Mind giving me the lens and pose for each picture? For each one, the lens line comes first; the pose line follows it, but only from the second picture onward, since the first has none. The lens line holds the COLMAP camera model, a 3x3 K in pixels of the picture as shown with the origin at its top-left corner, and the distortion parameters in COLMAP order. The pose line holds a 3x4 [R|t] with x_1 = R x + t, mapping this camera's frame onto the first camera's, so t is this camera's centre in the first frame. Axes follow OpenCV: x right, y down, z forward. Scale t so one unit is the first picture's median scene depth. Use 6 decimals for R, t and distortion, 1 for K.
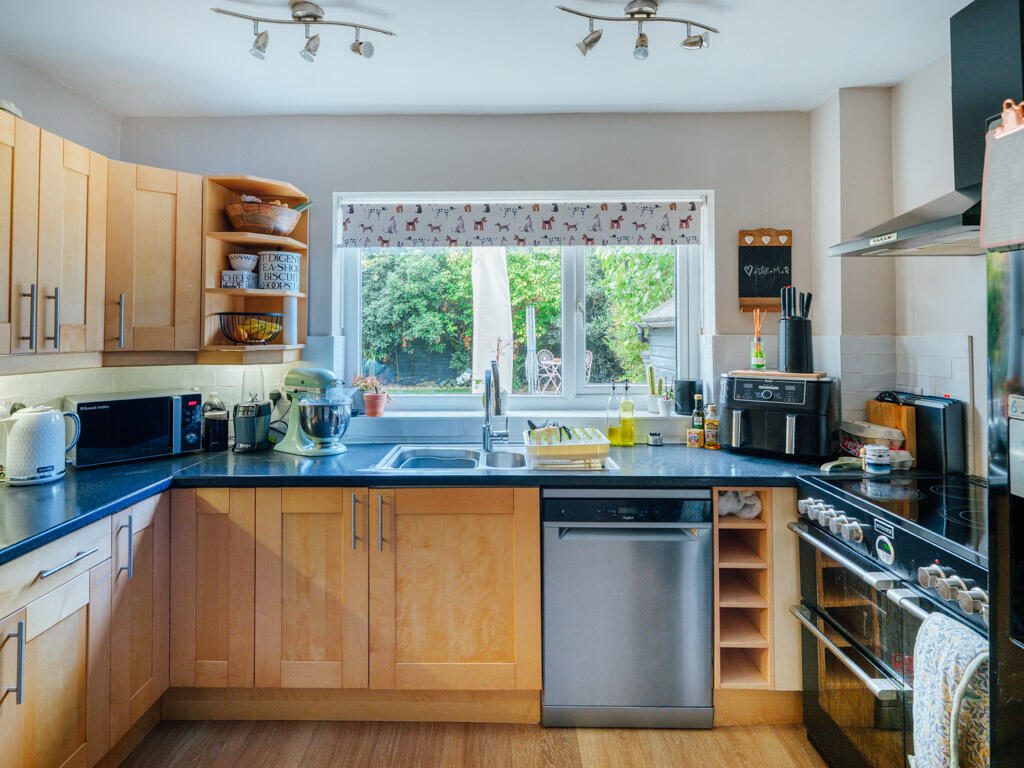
lens RADIAL K [[565.5, 0, 496.4], [0, 565.5, 318.8], [0, 0, 1]] dist [0.000886, -0.000789]
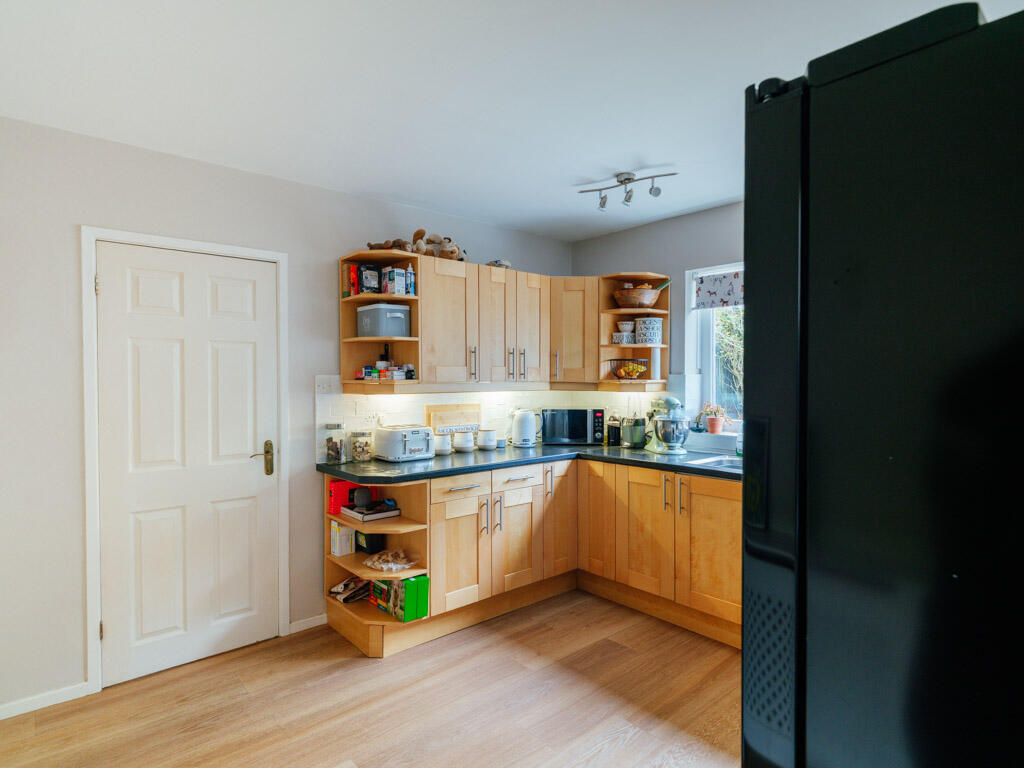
lens RADIAL K [[571.2, 0, 512.0], [0, 571.2, 384.0], [0, 0, 1]] dist [-0.001202, -0.001070]
pose [[0.660805, 0.010127, -0.750490, 0.568840], [0.017718, 0.999420, 0.029087, 0.006974], [0.750349, -0.032518, 0.660242, -0.300956]]
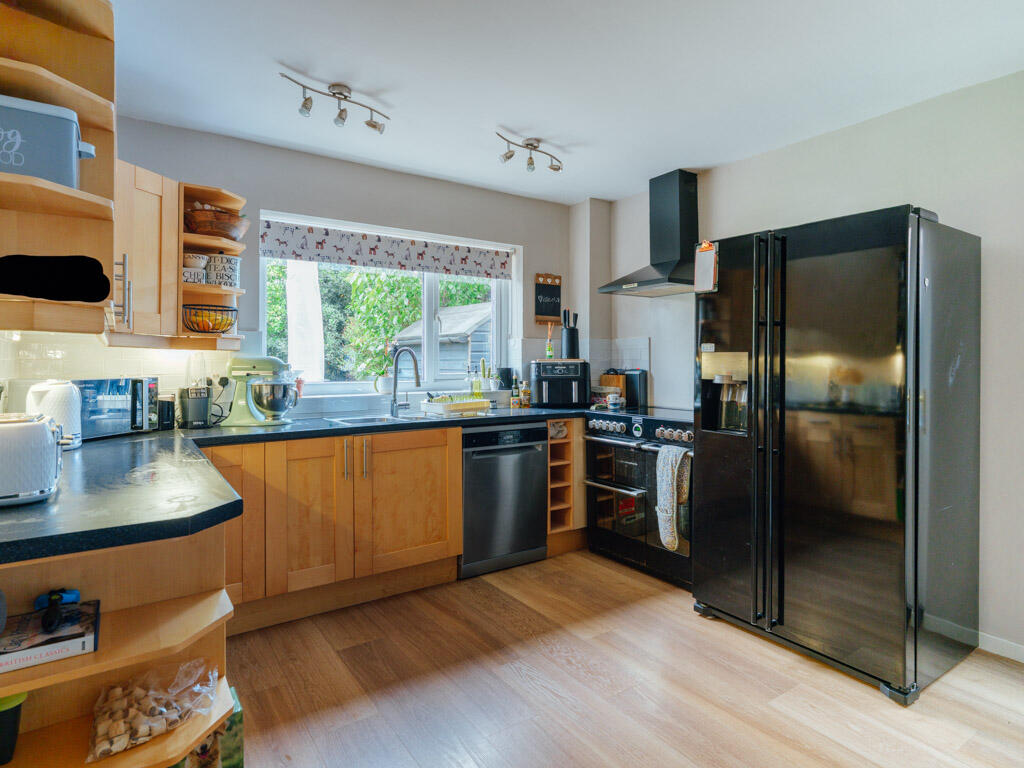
lens RADIAL K [[579.5, 0, 515.9], [0, 579.5, 357.5], [0, 0, 1]] dist [0.001572, -0.000134]
pose [[0.811400, 0.006829, 0.584451, -0.656349], [-0.012469, 0.999906, 0.005627, 0.084005], [-0.584358, -0.011854, 0.811409, -0.345150]]
